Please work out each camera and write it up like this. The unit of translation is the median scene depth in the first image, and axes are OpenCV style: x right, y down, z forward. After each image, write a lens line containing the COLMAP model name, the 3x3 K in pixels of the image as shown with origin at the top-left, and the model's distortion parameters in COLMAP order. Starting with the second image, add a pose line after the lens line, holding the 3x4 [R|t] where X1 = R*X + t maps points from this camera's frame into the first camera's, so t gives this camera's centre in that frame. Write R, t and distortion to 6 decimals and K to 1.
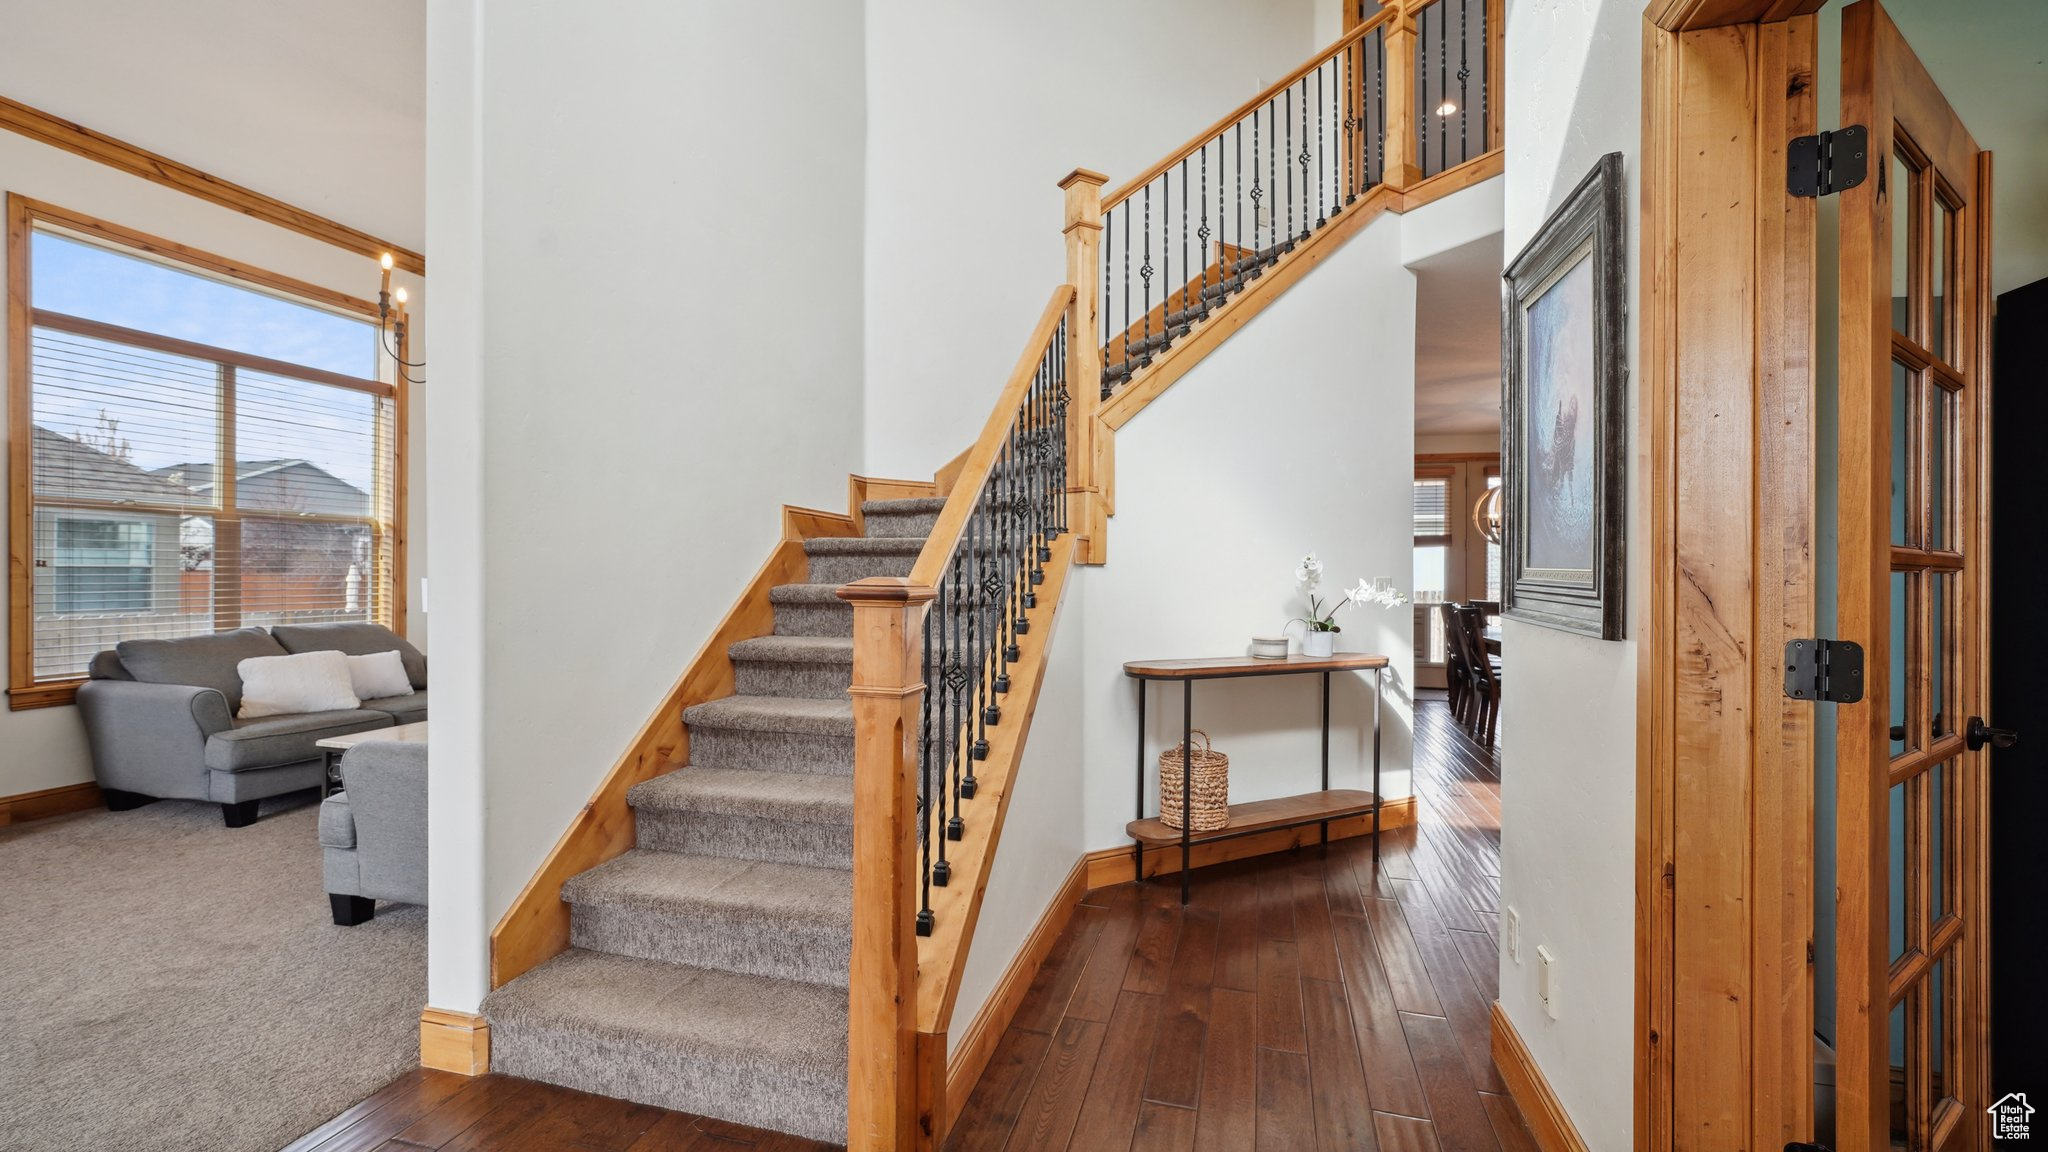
lens RADIAL K [[843.7, 0, 1028.4], [0, 843.7, 575.4], [0, 0, 1]] dist [-0.000924, 0.000190]
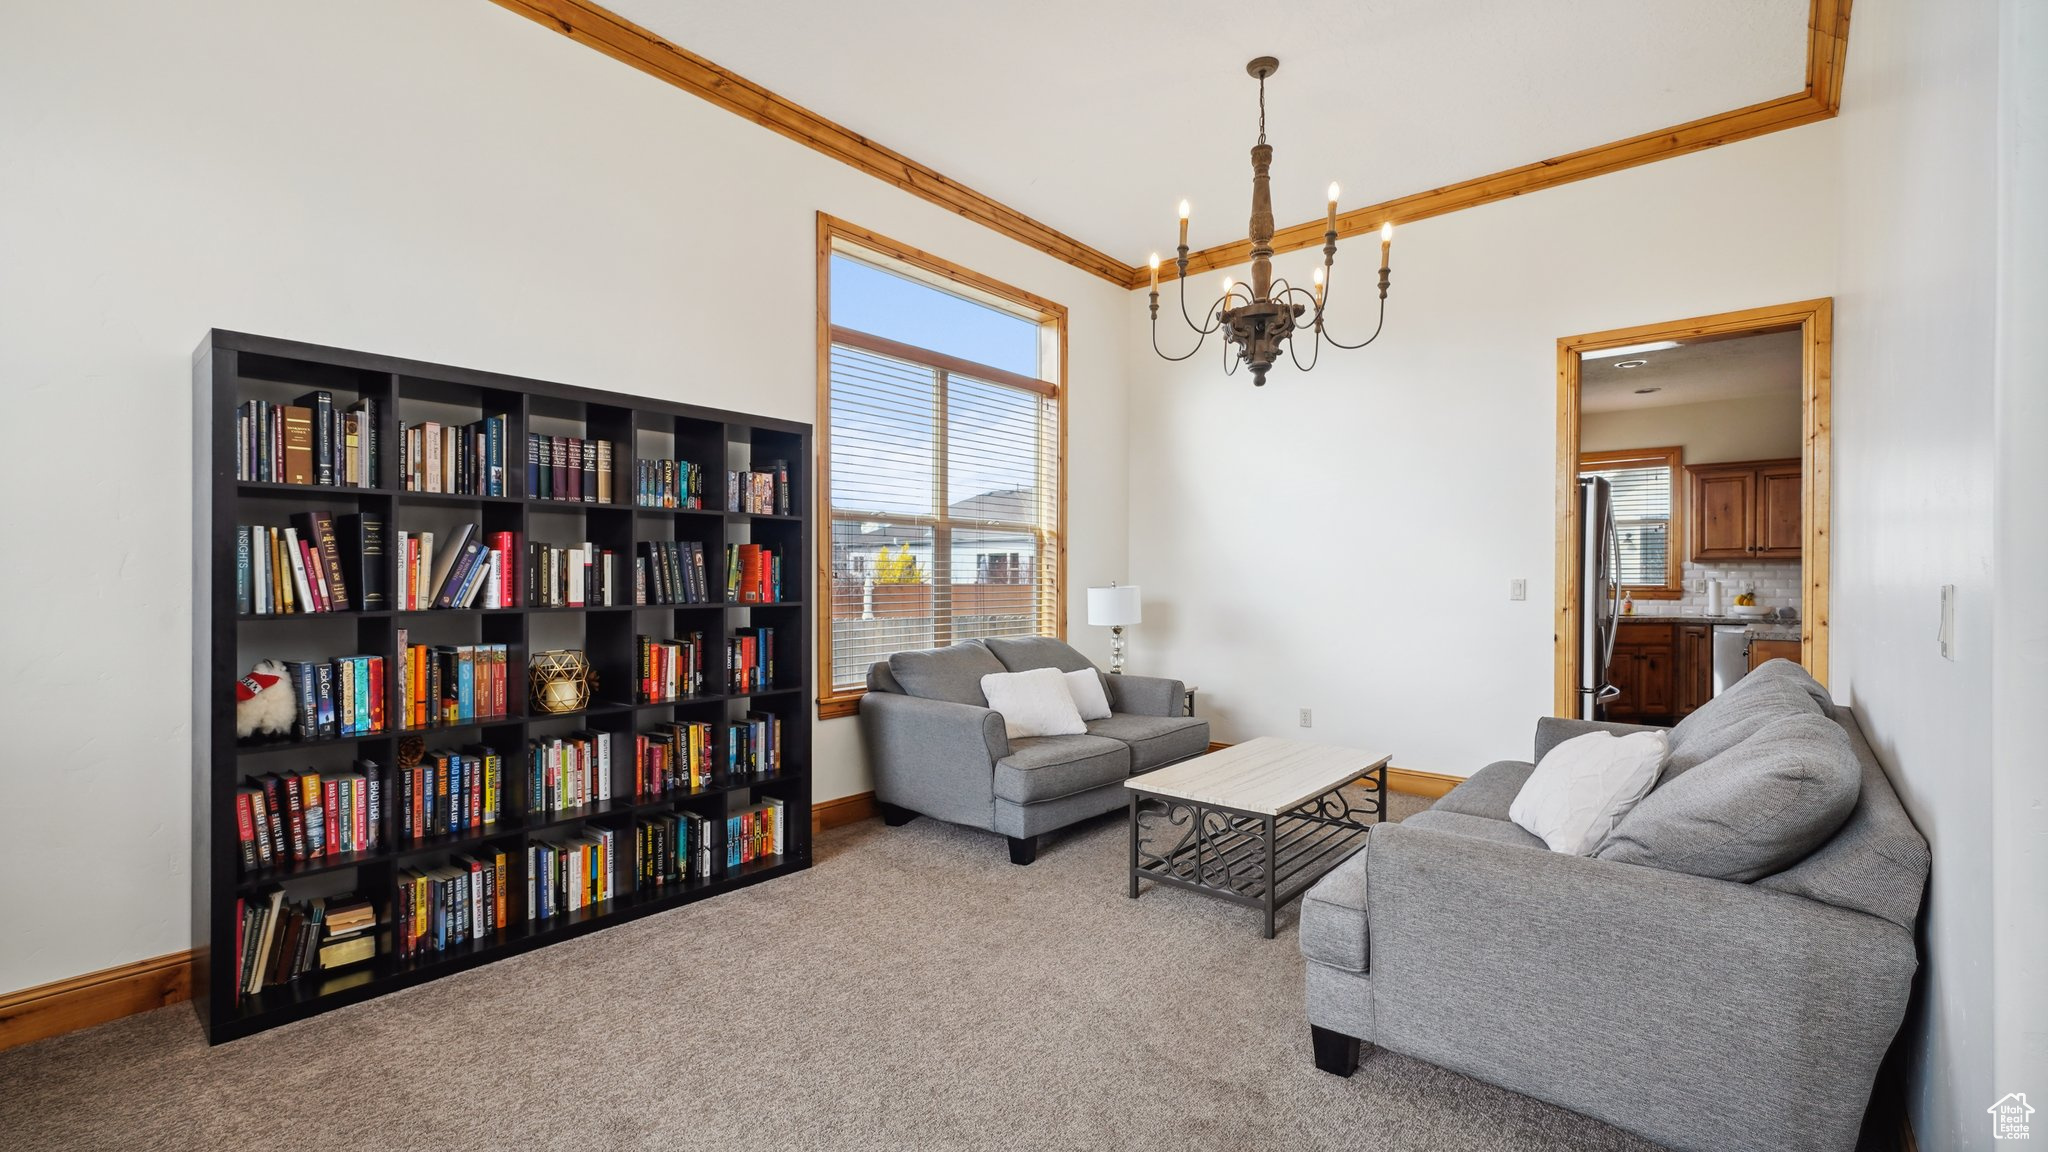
lens RADIAL K [[877.8, 0, 1019.8], [0, 877.8, 580.2], [0, 0, 1]] dist [0.010134, 0.000099]
pose [[0.895483, -0.010144, -0.444980, -0.487829], [0.008842, 0.999948, -0.005001, -0.001506], [0.445008, 0.000544, 0.895526, 0.144809]]
